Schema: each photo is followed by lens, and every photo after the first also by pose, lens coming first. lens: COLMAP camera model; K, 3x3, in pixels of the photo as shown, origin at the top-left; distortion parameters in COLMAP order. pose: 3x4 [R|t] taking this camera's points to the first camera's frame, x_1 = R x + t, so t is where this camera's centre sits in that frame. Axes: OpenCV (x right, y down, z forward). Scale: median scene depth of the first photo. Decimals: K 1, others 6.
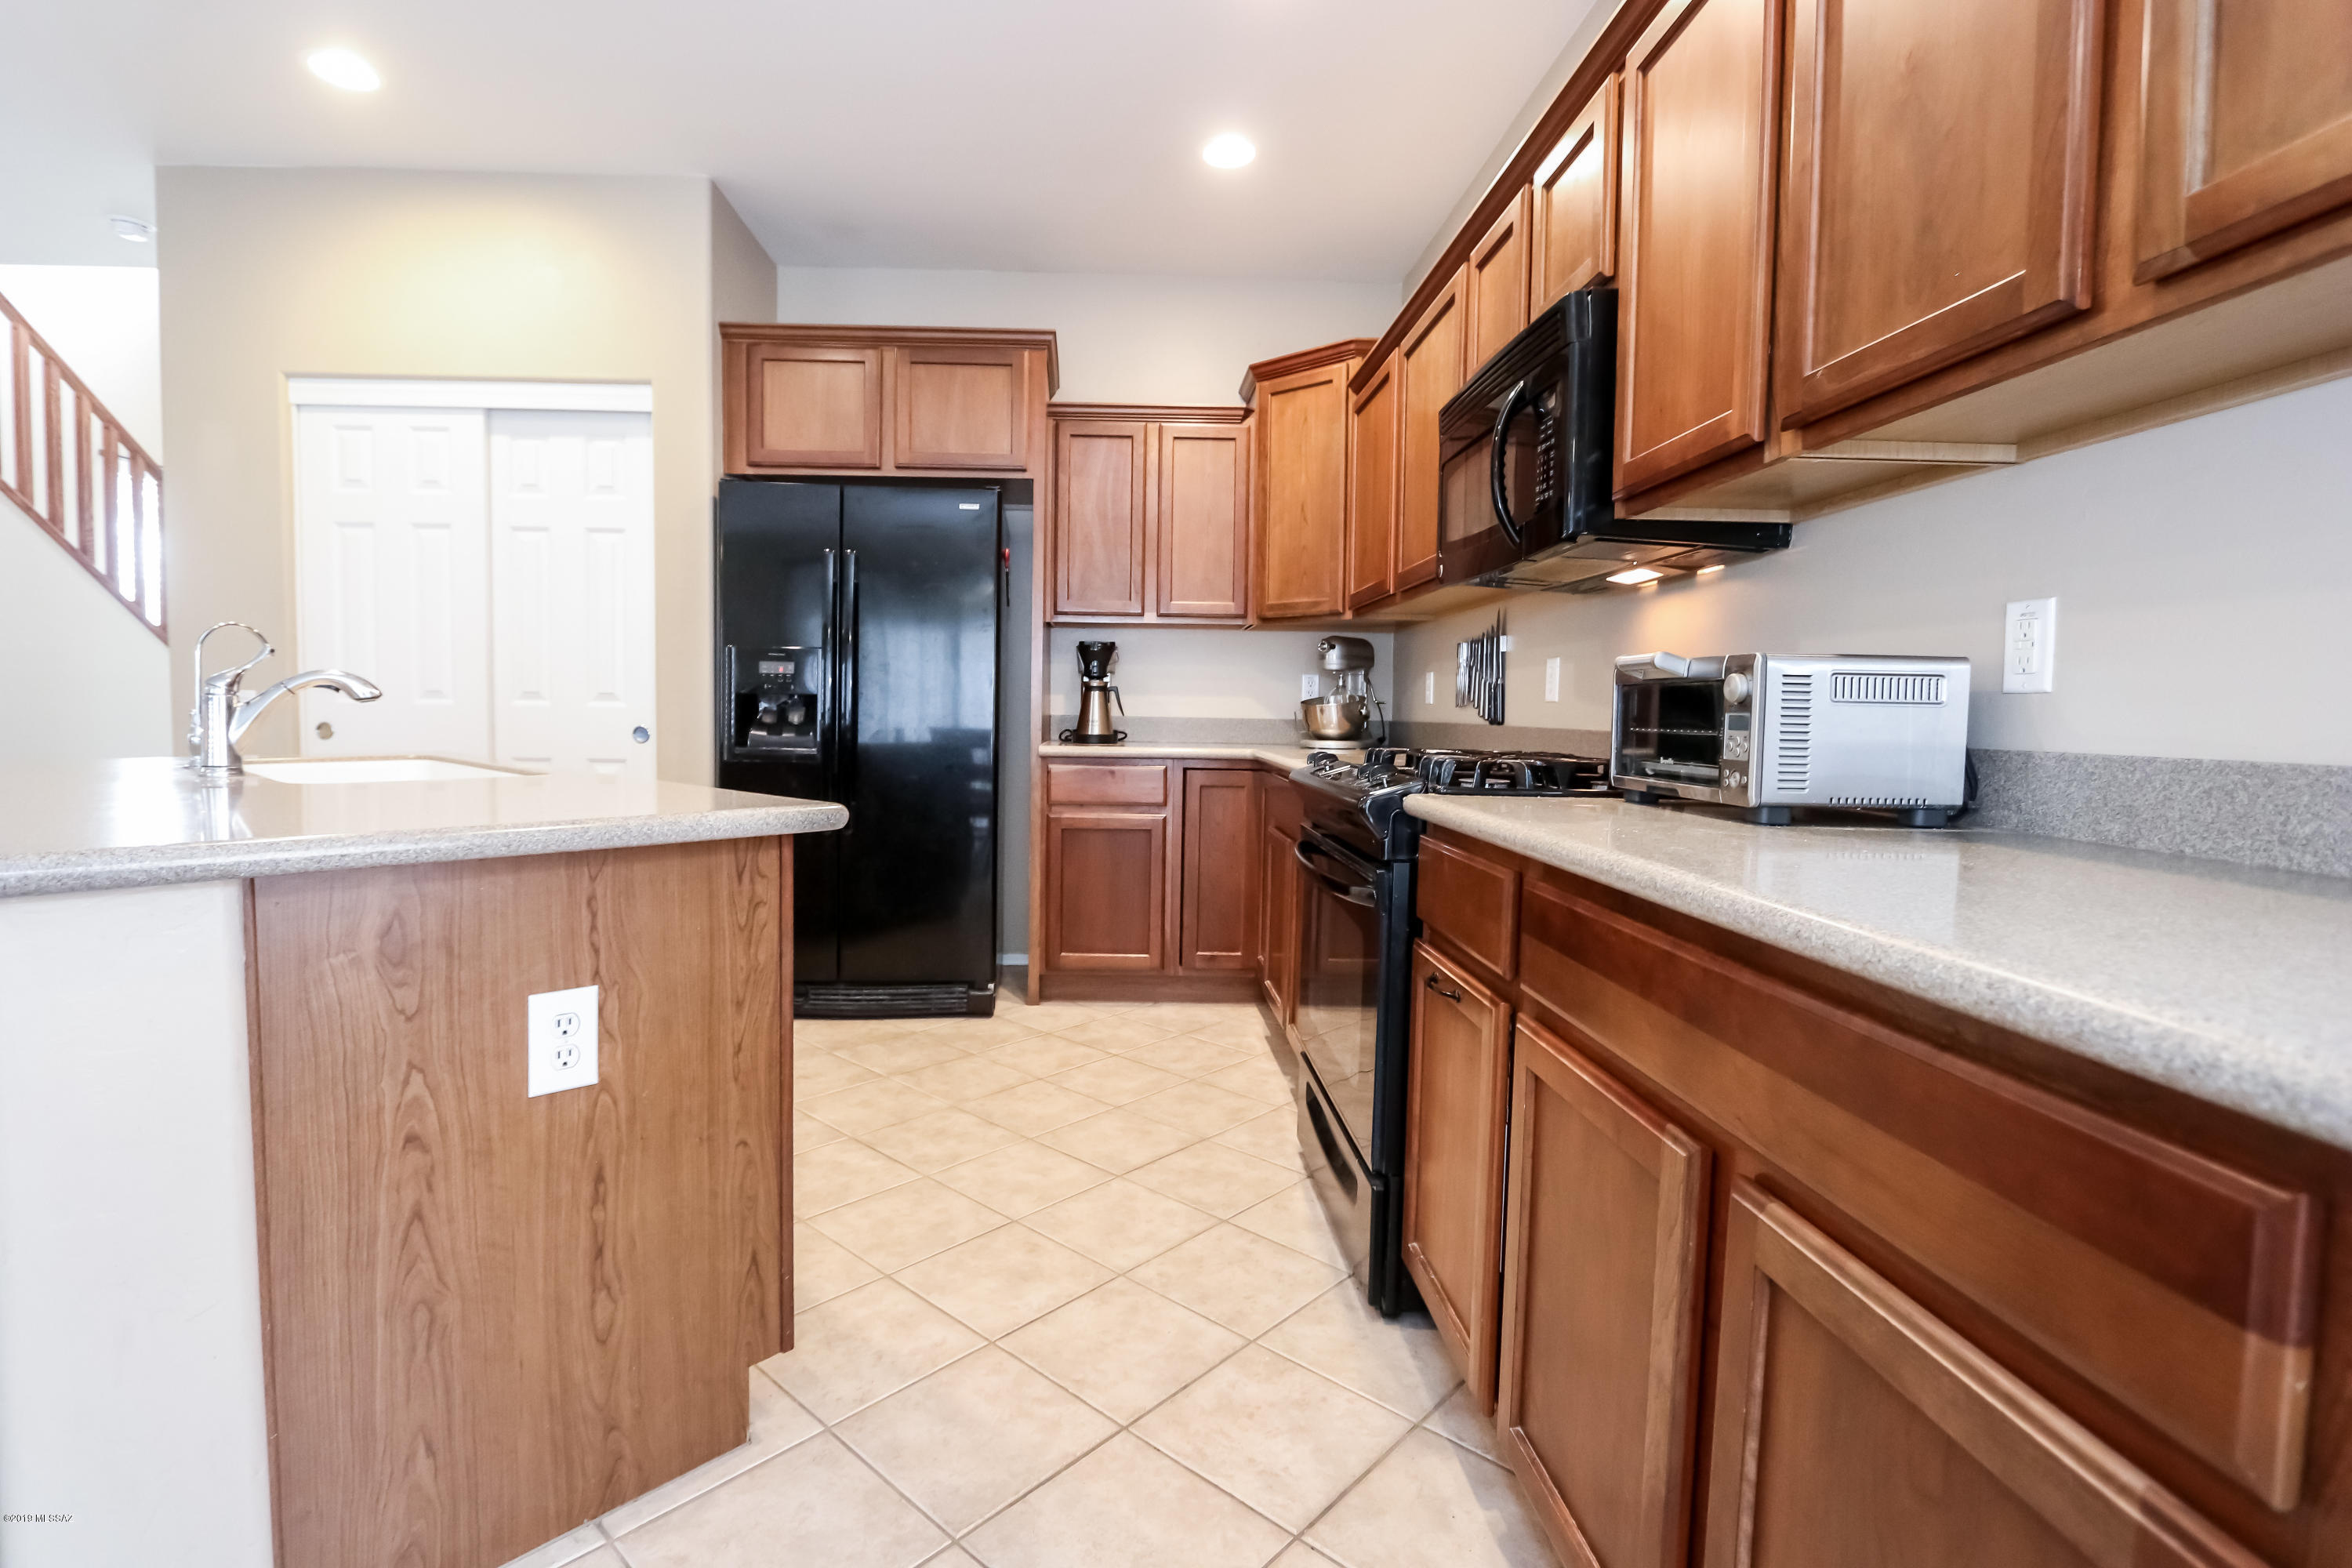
lens RADIAL K [[1086.1, 0, 1137.9], [0, 1086.1, 768.0], [0, 0, 1]] dist [-0.014040, 0.000603]
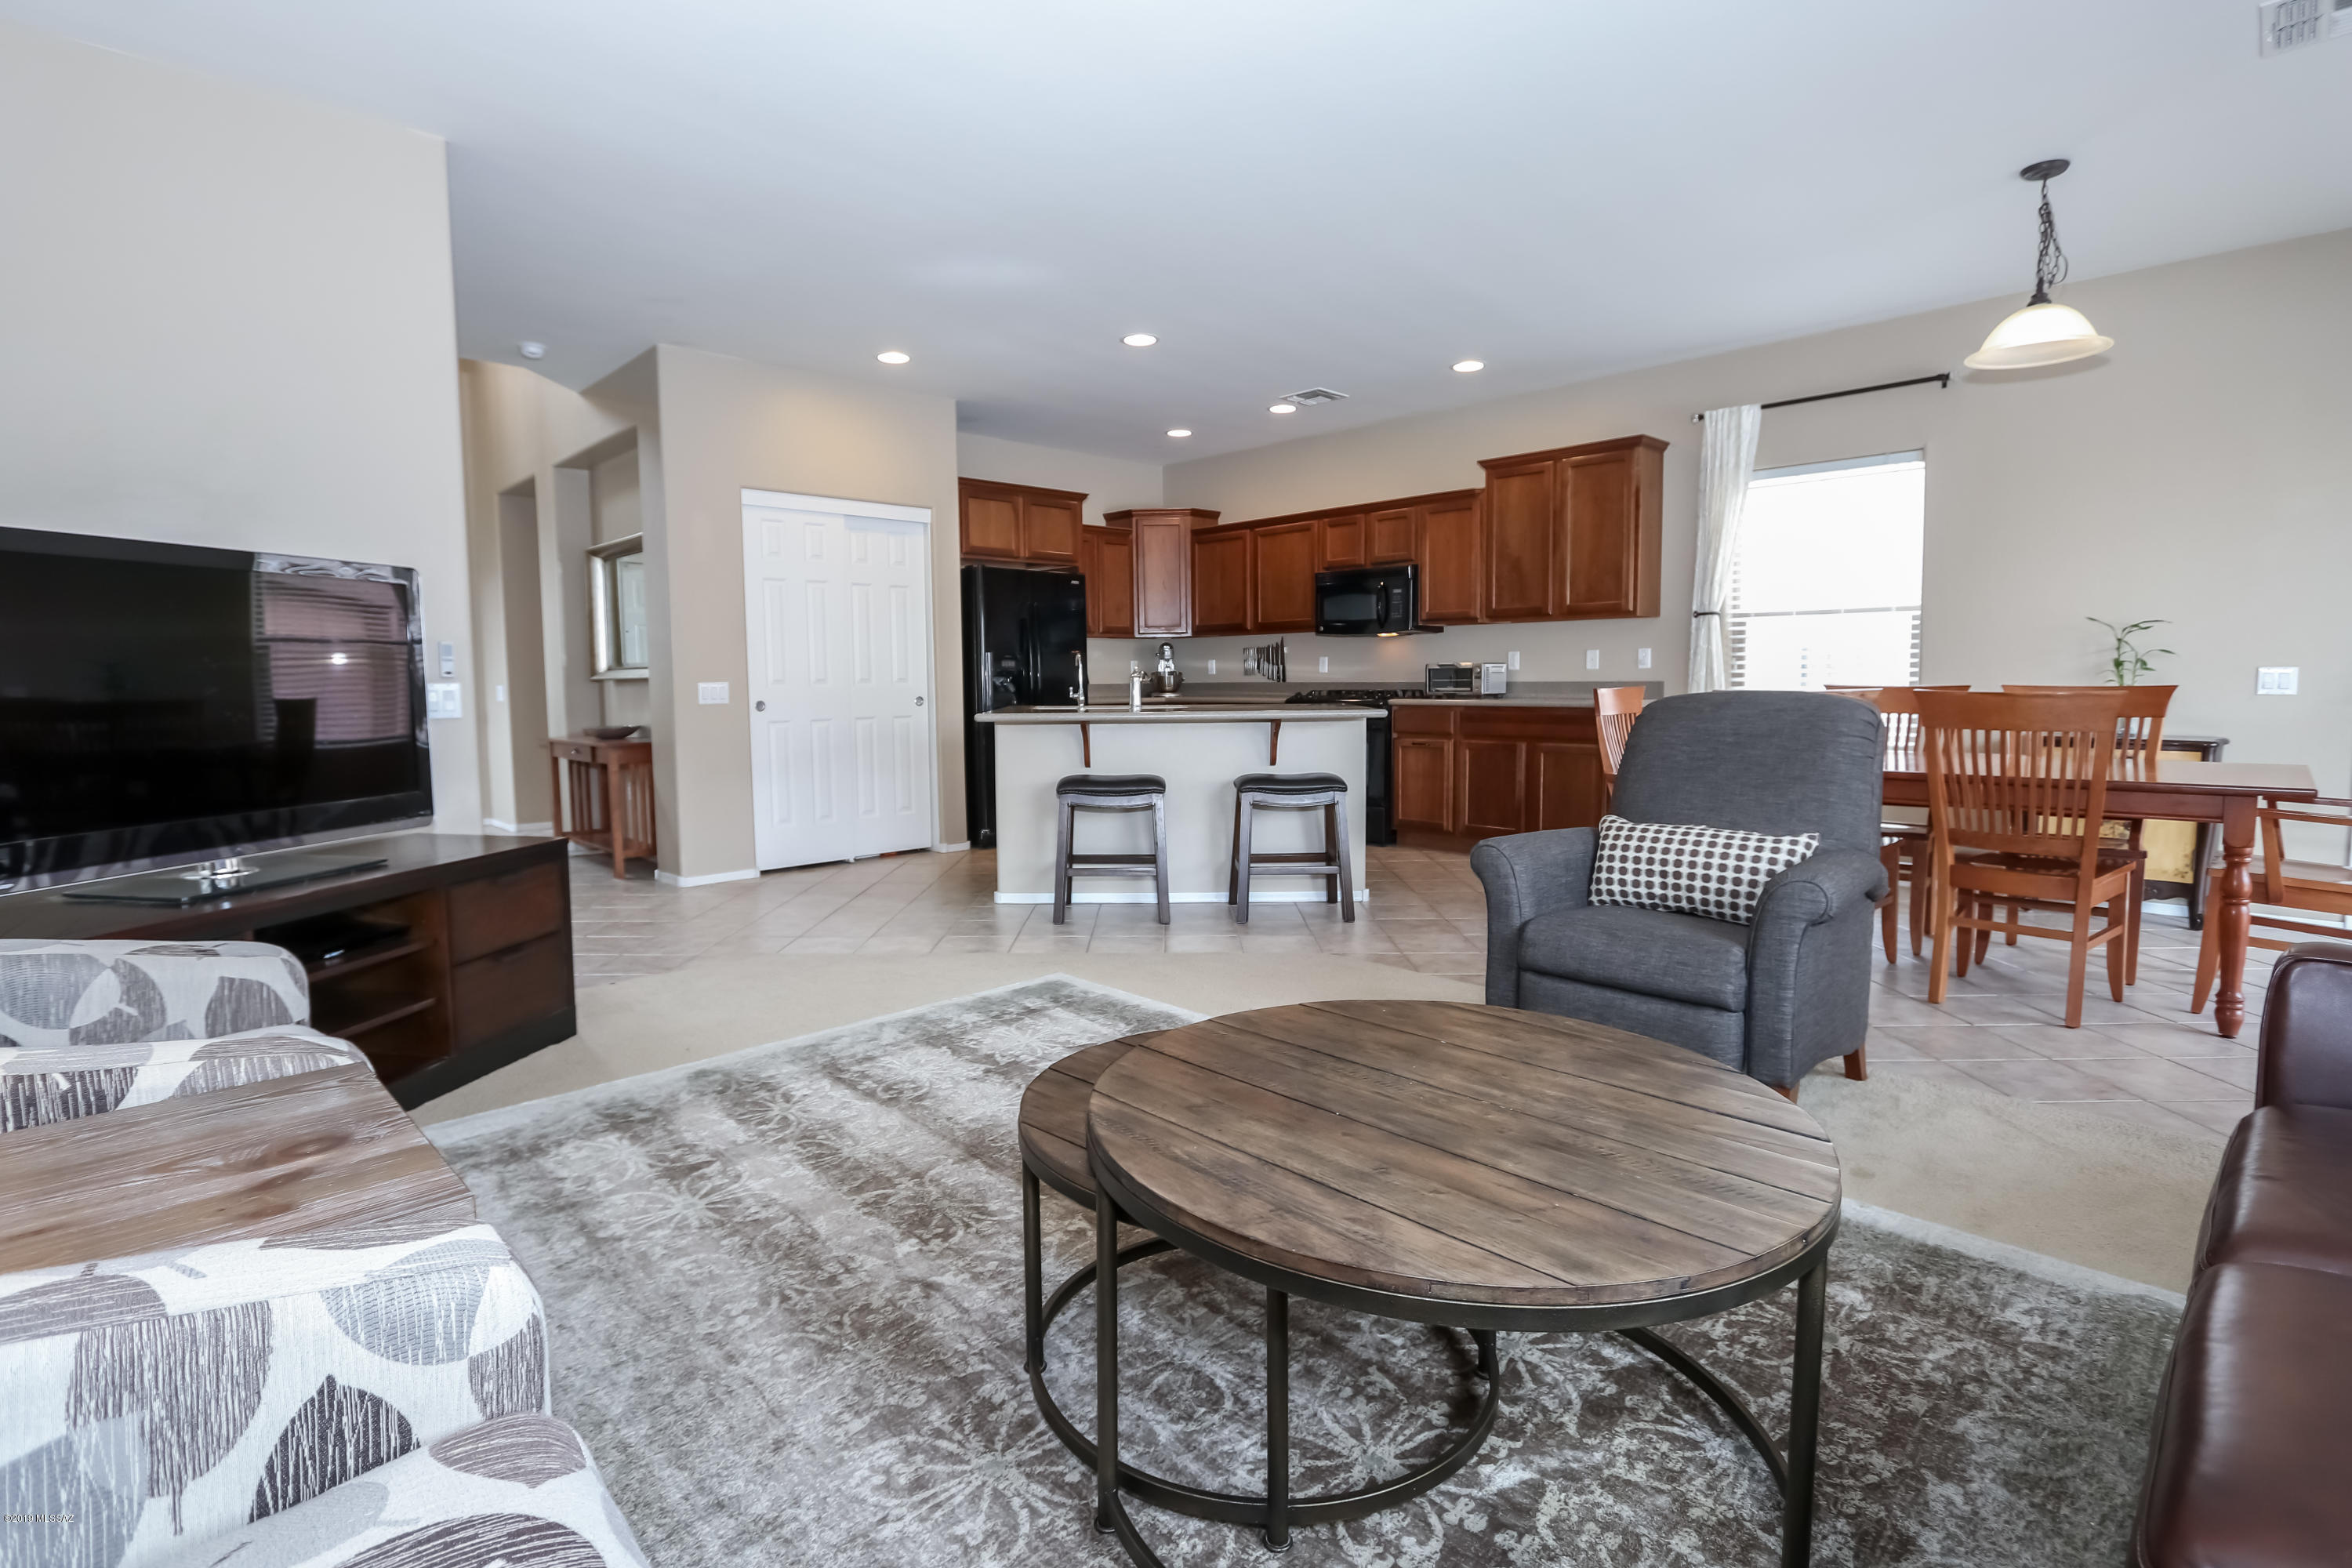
lens RADIAL K [[1121.9, 0, 1135.4], [0, 1121.9, 765.5], [0, 0, 1]] dist [-0.015675, 0.000800]
pose [[0.747058, -0.075065, 0.660507, -1.489193], [0.059426, 0.997167, 0.046113, 0.010868], [-0.662097, 0.004802, 0.749402, -0.652681]]
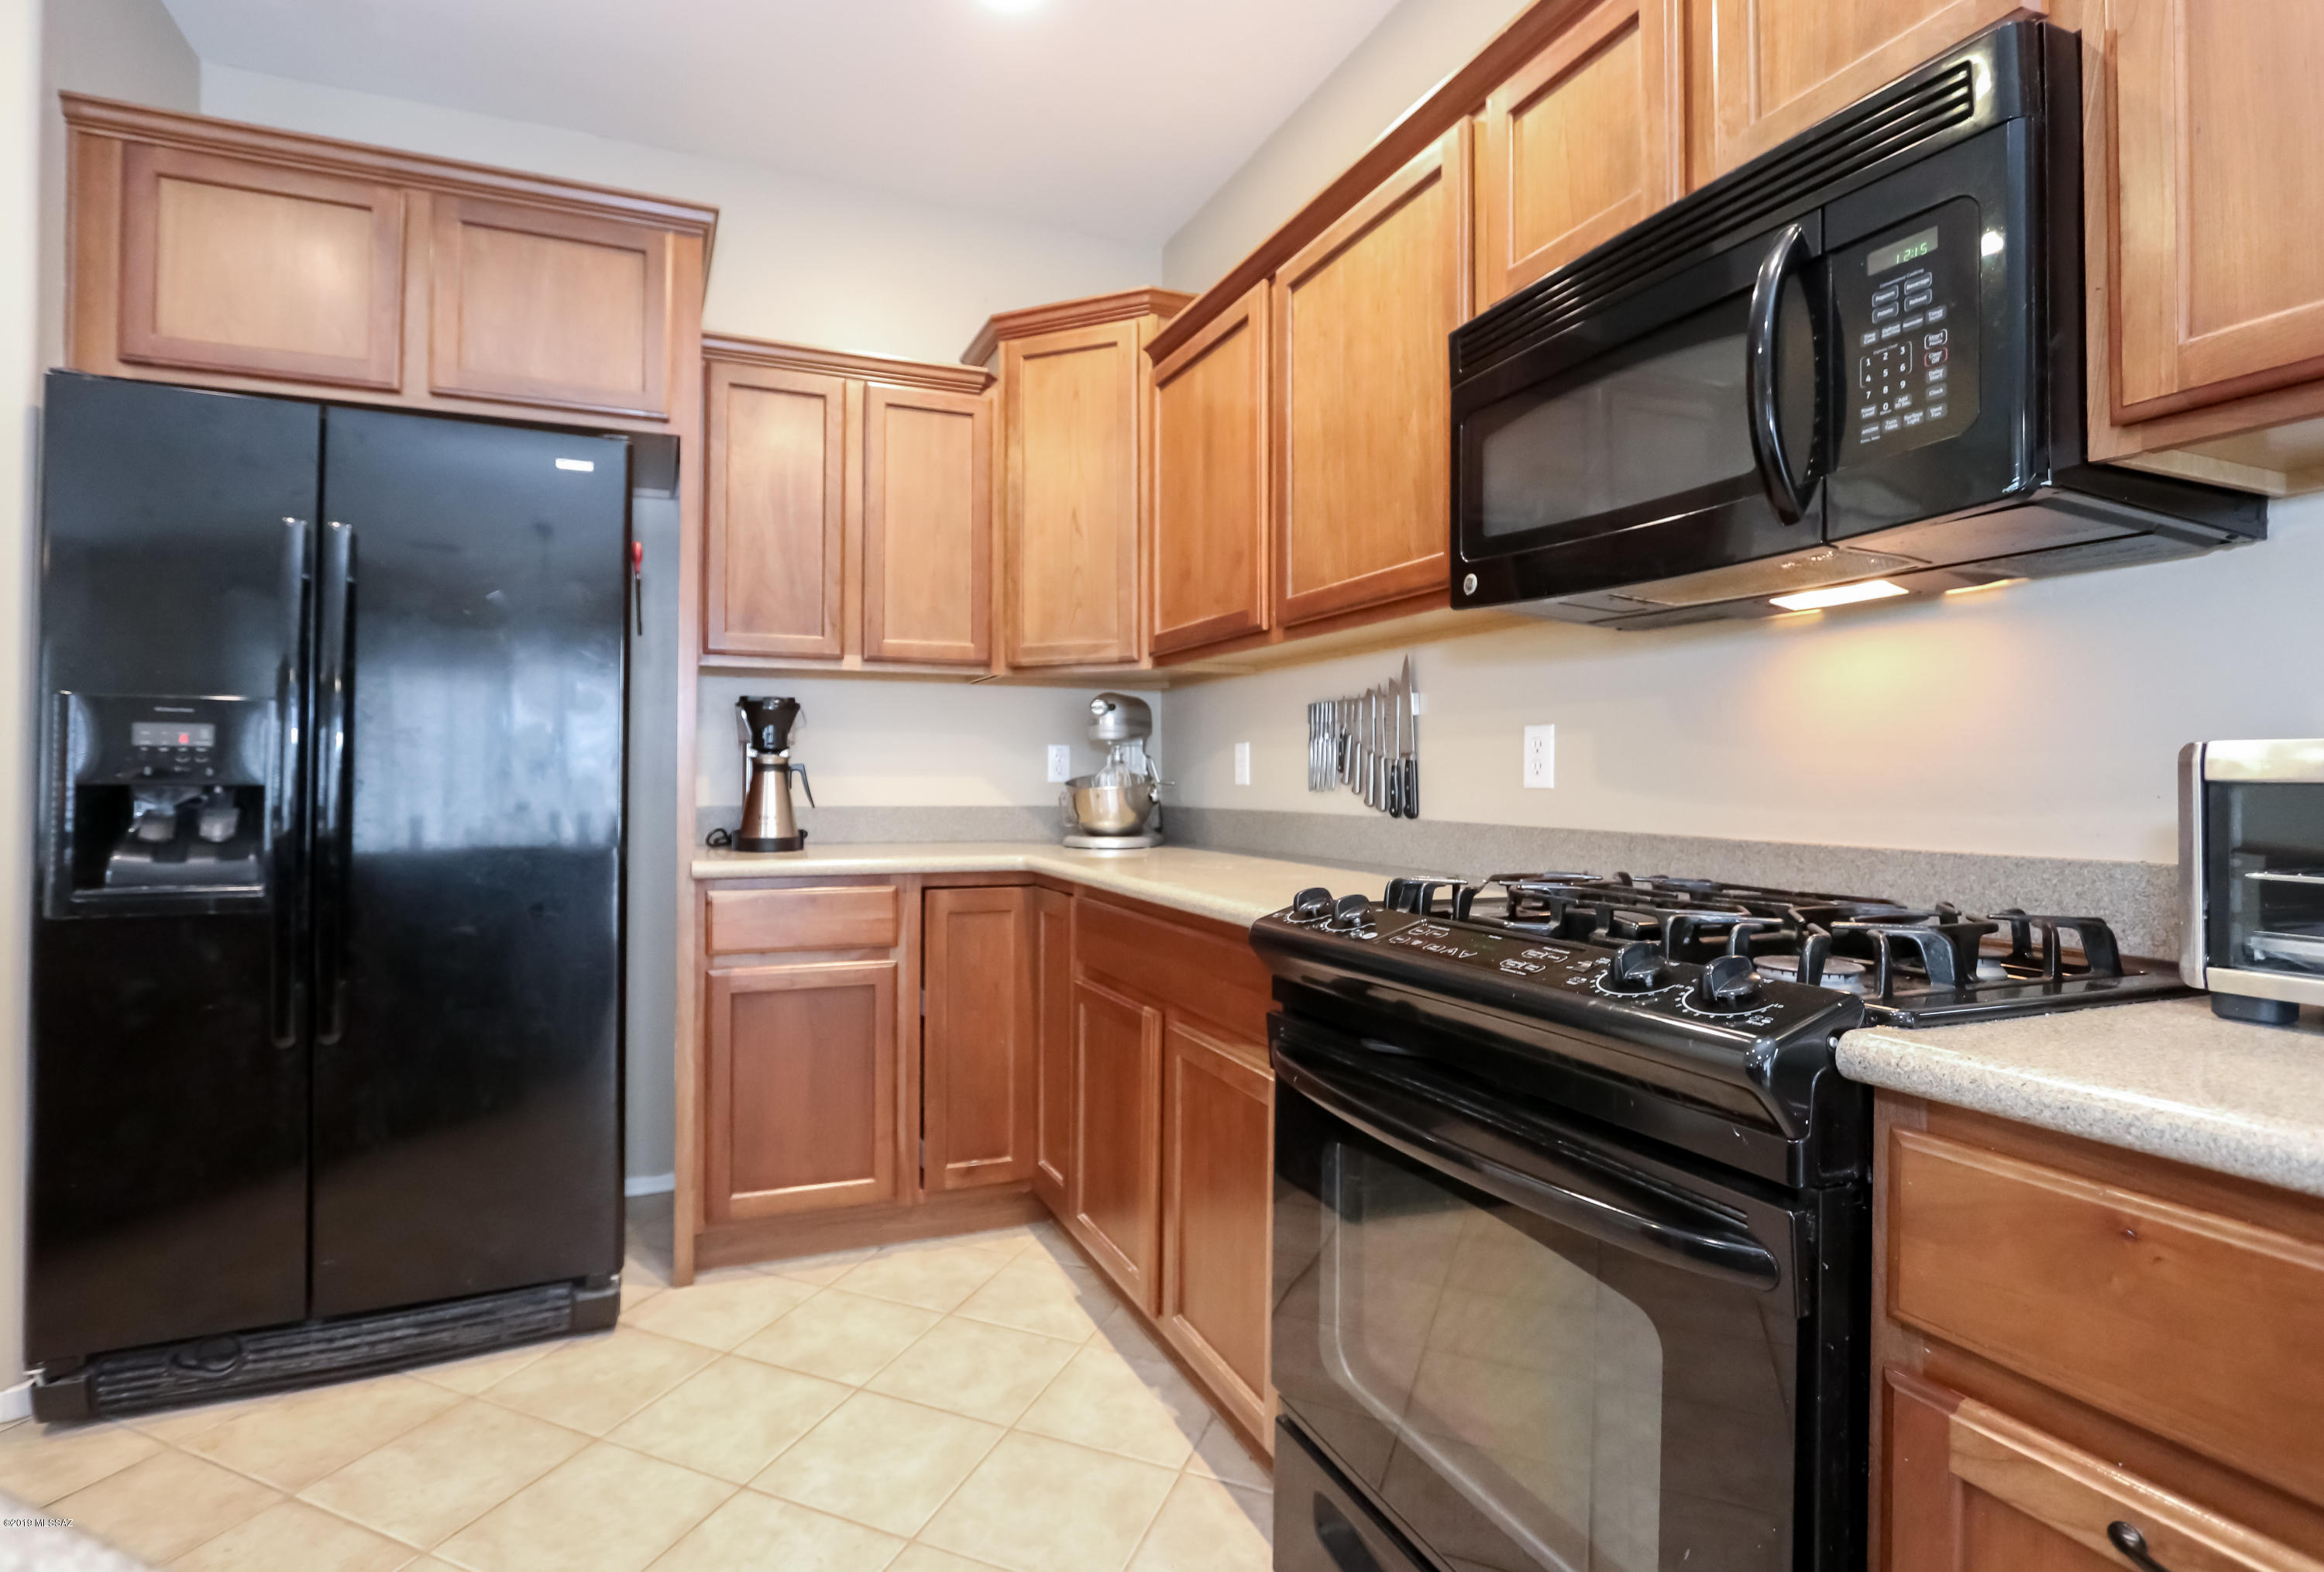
lens RADIAL K [[1114.4, 0, 1104.6], [0, 1114.4, 769.8], [0, 0, 1]] dist [-0.014867, 0.000603]
pose [[0.937461, -0.008023, 0.347998, -0.096322], [0.028454, 0.998155, -0.053640, -0.034019], [-0.346925, 0.060187, 0.935960, 0.342861]]
